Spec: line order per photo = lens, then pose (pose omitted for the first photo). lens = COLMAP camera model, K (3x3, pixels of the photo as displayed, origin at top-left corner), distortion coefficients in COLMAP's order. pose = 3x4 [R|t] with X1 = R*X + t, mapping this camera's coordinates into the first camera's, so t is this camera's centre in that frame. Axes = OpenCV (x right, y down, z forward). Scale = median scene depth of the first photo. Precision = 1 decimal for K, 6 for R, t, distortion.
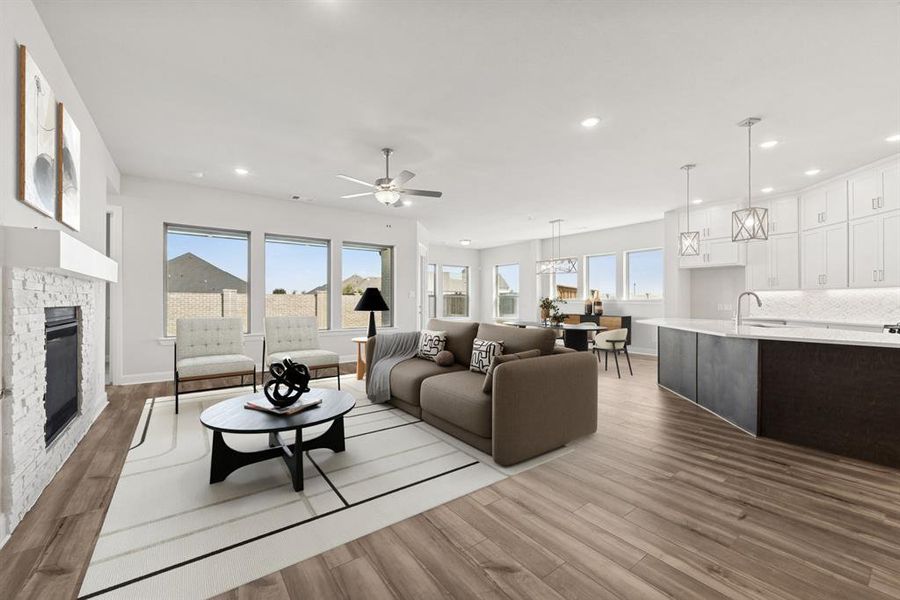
lens RADIAL K [[359.7, 0, 446.8], [0, 359.7, 302.0], [0, 0, 1]] dist [0.002706, 0.000242]
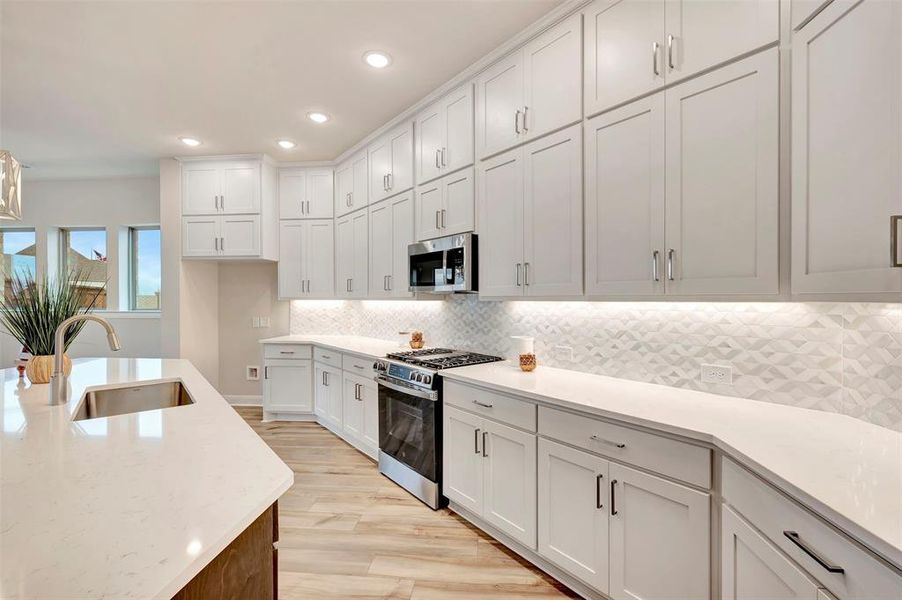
lens RADIAL K [[389.0, 0, 458.2], [0, 389.0, 301.7], [0, 0, 1]] dist [0.000601, -0.001016]
pose [[0.663076, 0.005590, 0.748531, 0.591942], [-0.003744, 0.999984, -0.004152, -0.029413], [-0.748543, -0.000050, 0.663086, 0.324512]]
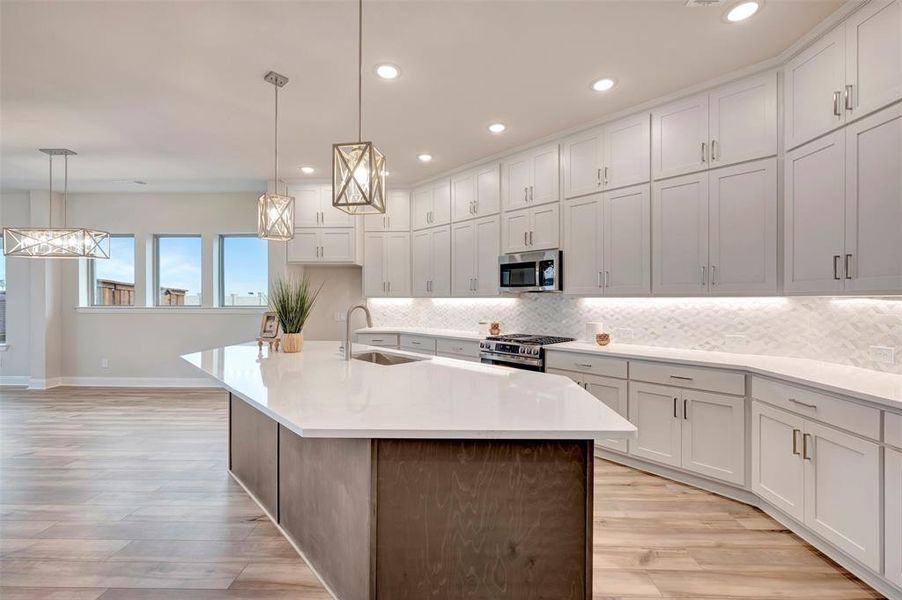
lens RADIAL K [[389.0, 0, 456.5], [0, 389.0, 301.8], [0, 0, 1]] dist [0.000601, -0.001016]
pose [[0.607253, 0.008457, 0.794464, 0.312442], [-0.005264, 0.999964, -0.006621, -0.019586], [-0.794491, -0.000161, 0.607275, 0.358924]]
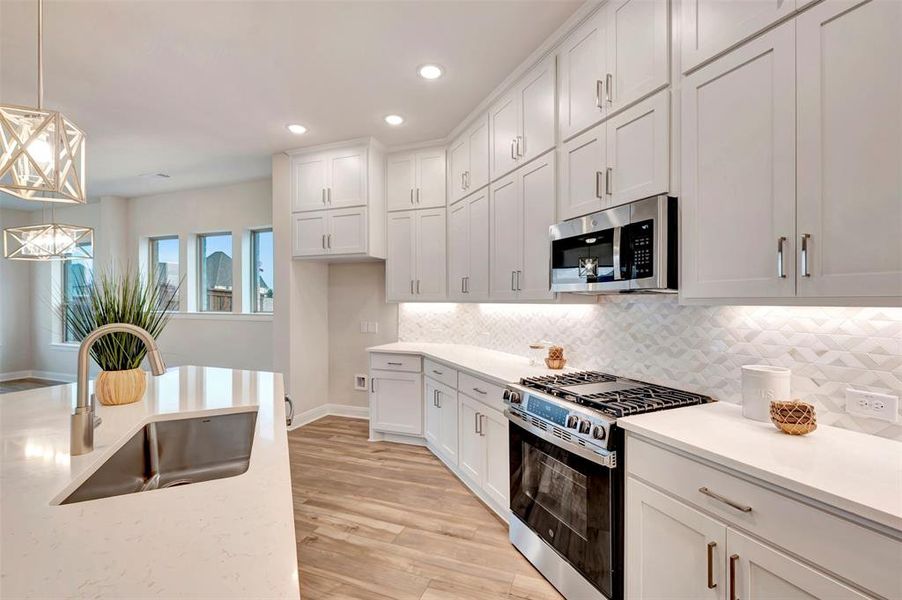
lens RADIAL K [[389.0, 0, 458.0], [0, 389.0, 304.3], [0, 0, 1]] dist [0.000601, -0.001016]
pose [[0.835169, 0.007550, 0.549941, 0.666455], [-0.007370, 0.999970, -0.002536, -0.031297], [-0.549943, -0.001935, 0.835200, 0.470410]]
